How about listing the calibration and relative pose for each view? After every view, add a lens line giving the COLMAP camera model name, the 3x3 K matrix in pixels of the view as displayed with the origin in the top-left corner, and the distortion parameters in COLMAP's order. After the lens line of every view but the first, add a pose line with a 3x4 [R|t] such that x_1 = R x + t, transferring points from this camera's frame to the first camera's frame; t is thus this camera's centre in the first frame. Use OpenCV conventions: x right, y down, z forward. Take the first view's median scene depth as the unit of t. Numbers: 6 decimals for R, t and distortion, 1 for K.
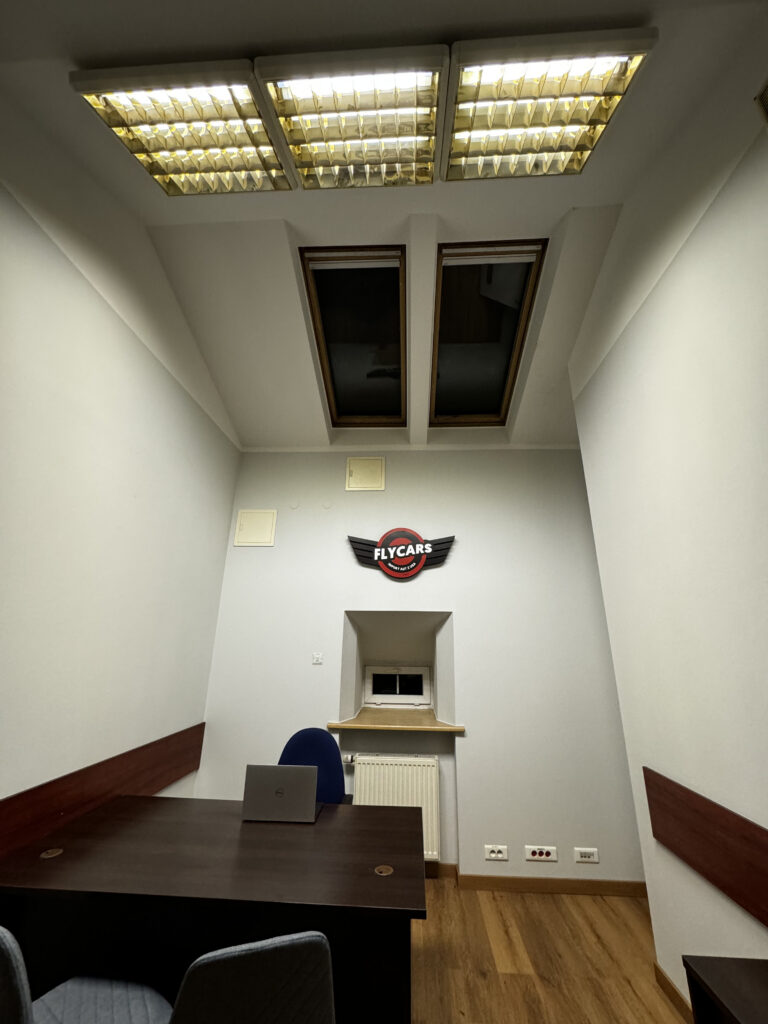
lens RADIAL K [[406.0, 0, 387.5], [0, 406.0, 510.2], [0, 0, 1]] dist [-0.002745, 0.000430]
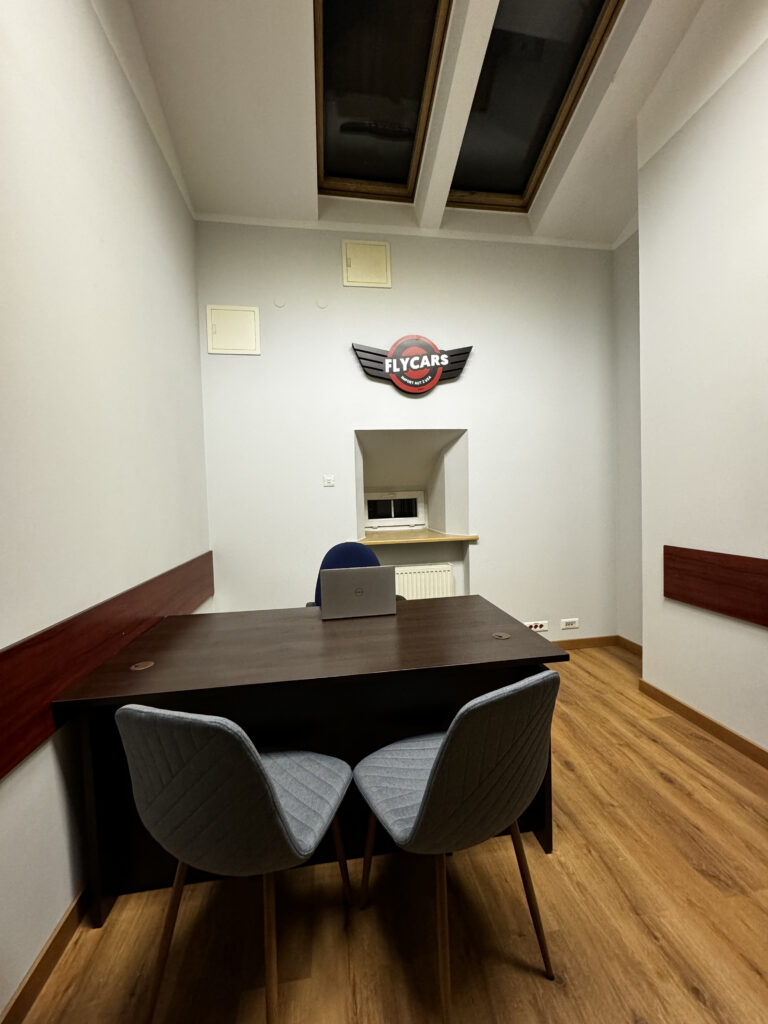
lens RADIAL K [[406.0, 0, 387.7], [0, 406.0, 509.9], [0, 0, 1]] dist [-0.002745, 0.000430]
pose [[0.977554, -0.051287, 0.204347, -0.223429], [-0.022404, 0.939114, 0.342876, 0.101110], [-0.209490, -0.339758, 0.916885, 0.091196]]
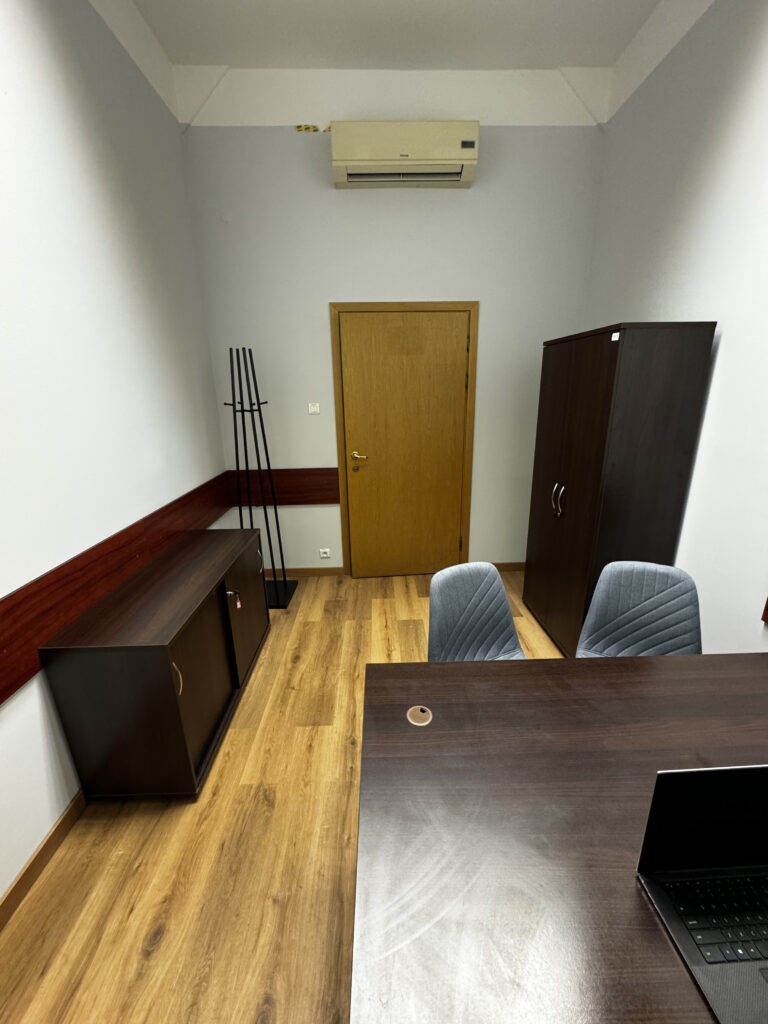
lens RADIAL K [[406.0, 0, 385.4], [0, 406.0, 507.8], [0, 0, 1]] dist [-0.002745, 0.000430]
pose [[-0.996612, 0.030264, -0.076480, 0.042115], [0.032747, 0.998970, -0.031422, 0.244134], [0.075450, -0.033820, -0.996576, 0.776889]]
